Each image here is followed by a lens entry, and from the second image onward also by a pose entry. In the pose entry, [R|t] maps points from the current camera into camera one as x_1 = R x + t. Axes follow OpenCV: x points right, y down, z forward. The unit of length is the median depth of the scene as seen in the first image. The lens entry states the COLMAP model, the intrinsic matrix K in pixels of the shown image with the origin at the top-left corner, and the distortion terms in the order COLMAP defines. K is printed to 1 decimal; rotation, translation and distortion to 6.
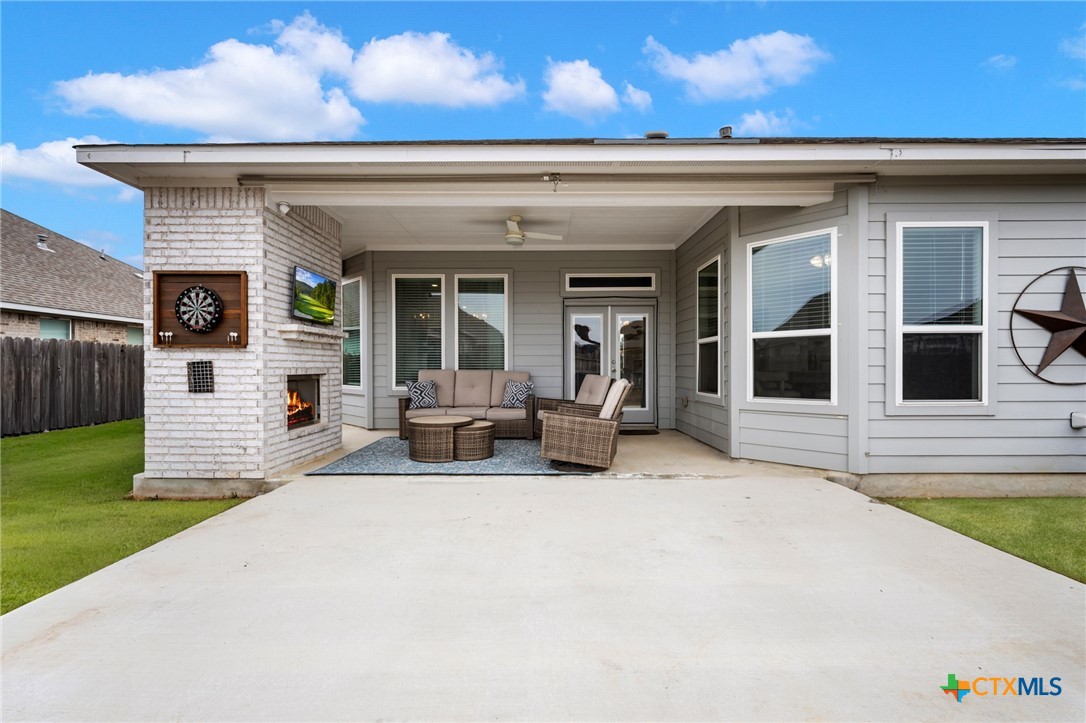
lens RADIAL K [[461.0, 0, 542.1], [0, 461.0, 369.5], [0, 0, 1]] dist [0.000593, 0.000070]
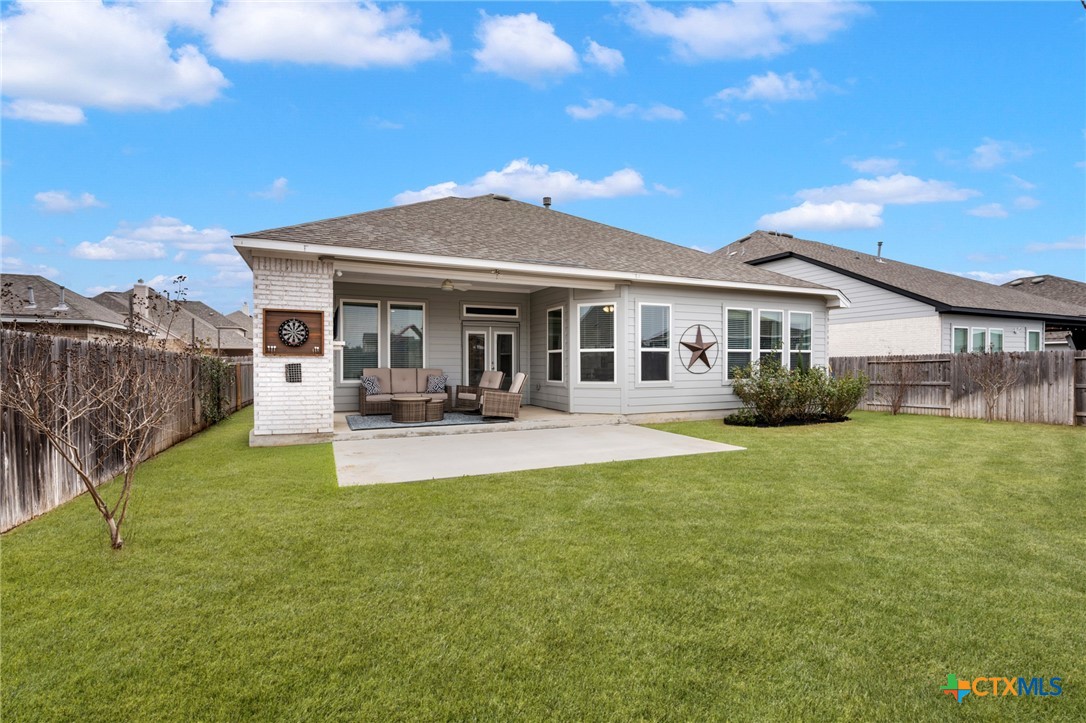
lens RADIAL K [[461.0, 0, 542.1], [0, 461.0, 369.5], [0, 0, 1]] dist [0.000593, 0.000070]
pose [[0.913464, -0.004565, 0.406894, -0.593316], [0.002368, 0.999980, 0.005902, -0.004331], [-0.406913, -0.004428, 0.913456, -0.884172]]
